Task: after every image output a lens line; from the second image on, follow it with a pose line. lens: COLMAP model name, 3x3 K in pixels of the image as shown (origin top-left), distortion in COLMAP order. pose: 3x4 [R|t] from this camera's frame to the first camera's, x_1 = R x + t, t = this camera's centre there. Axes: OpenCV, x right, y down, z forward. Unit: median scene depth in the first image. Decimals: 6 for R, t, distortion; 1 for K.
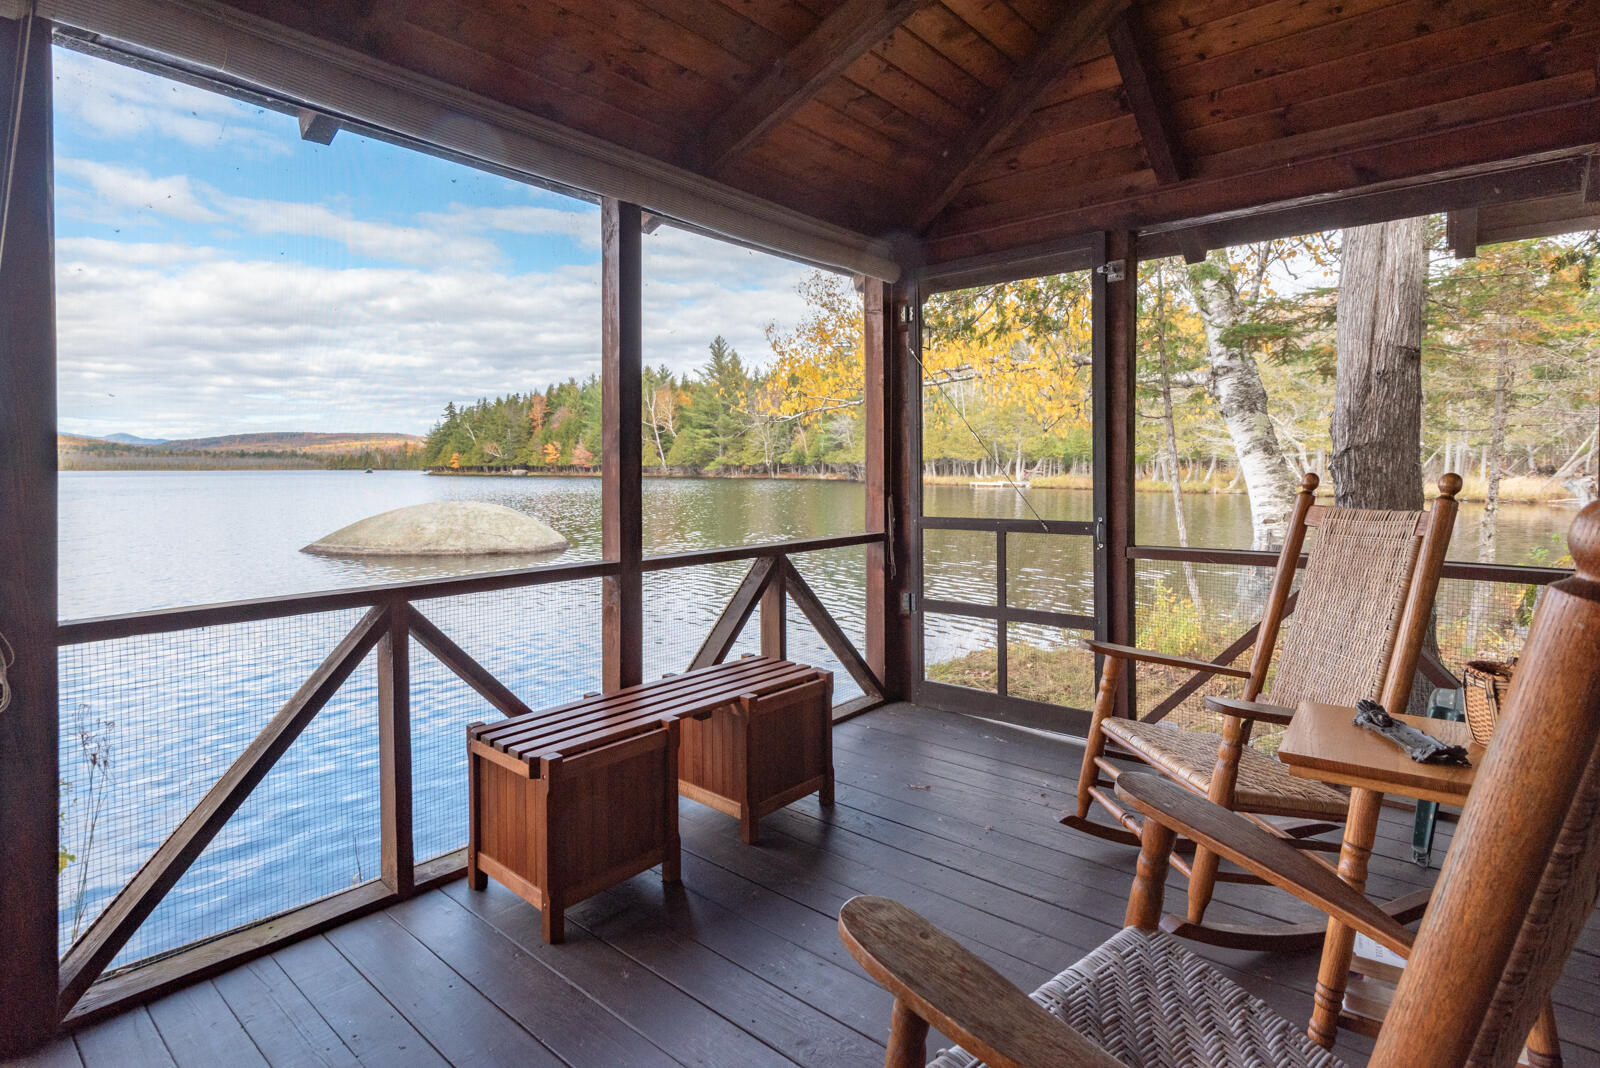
lens RADIAL K [[793.0, 0, 790.3], [0, 793.0, 501.5], [0, 0, 1]] dist [0.006167, -0.000489]
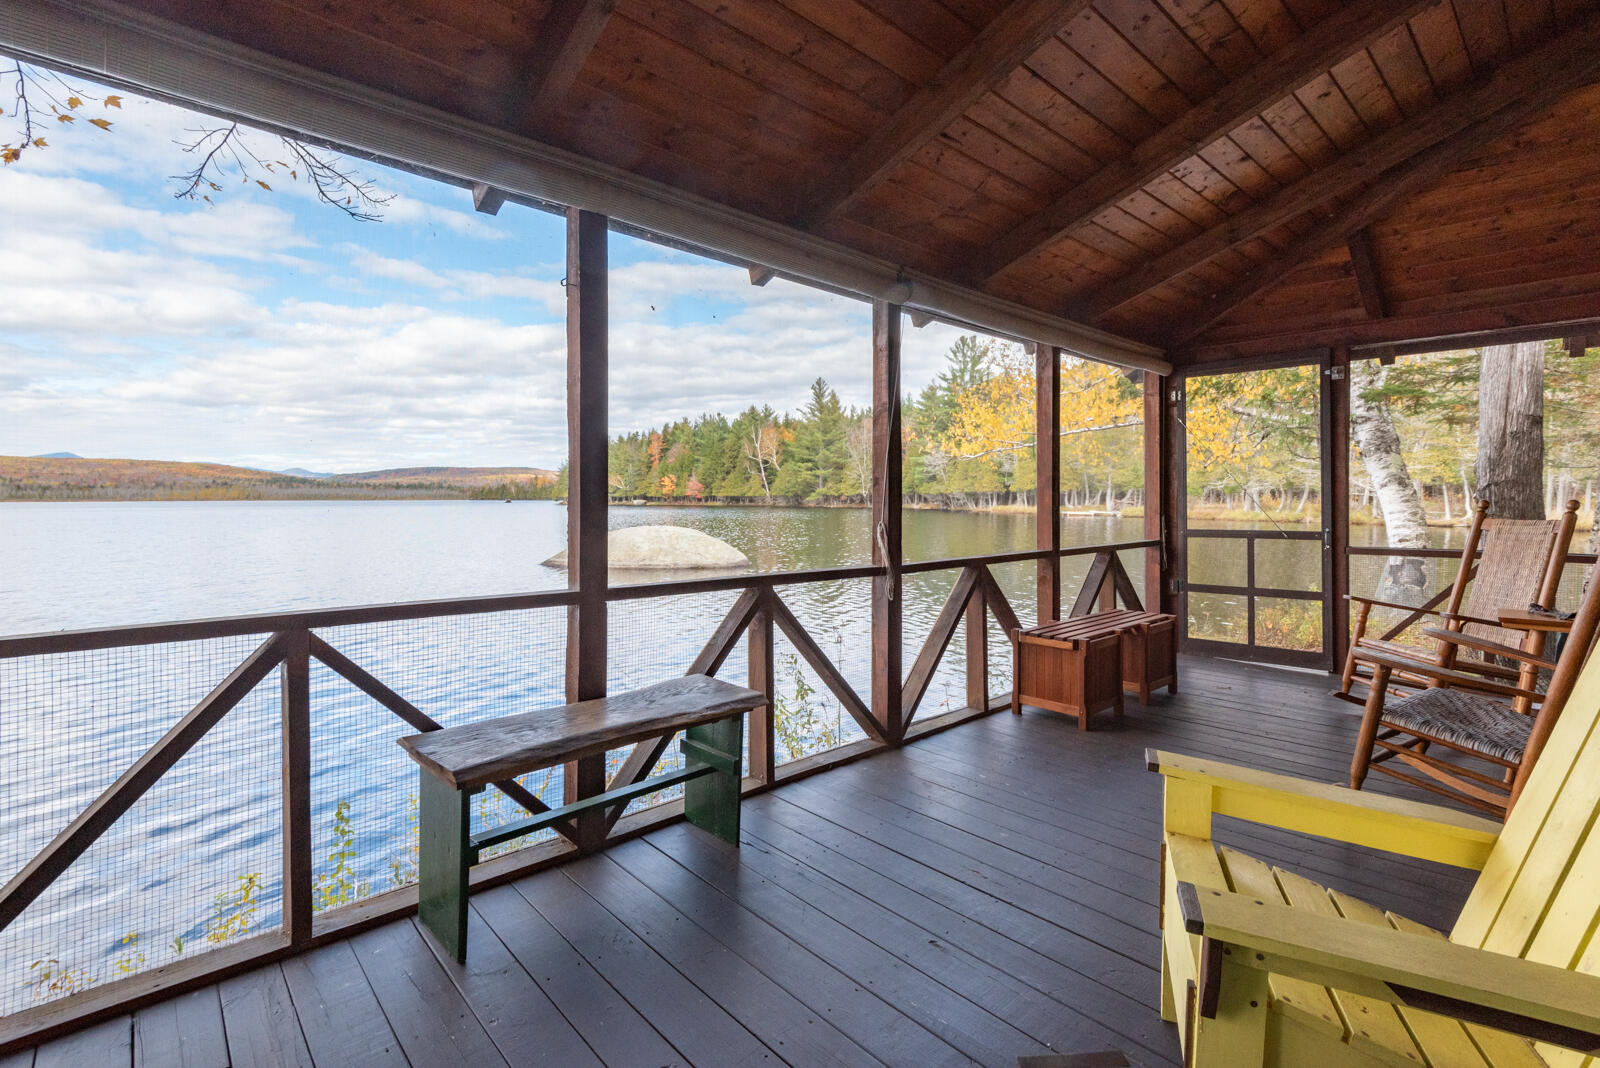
lens RADIAL K [[739.2, 0, 805.4], [0, 739.2, 526.6], [0, 0, 1]] dist [0.022737, -0.013221]
pose [[0.995745, 0.003870, -0.092071, -0.196449], [-0.004248, 0.999983, -0.003910, 0.010159], [0.092054, 0.004285, 0.995745, -0.223121]]
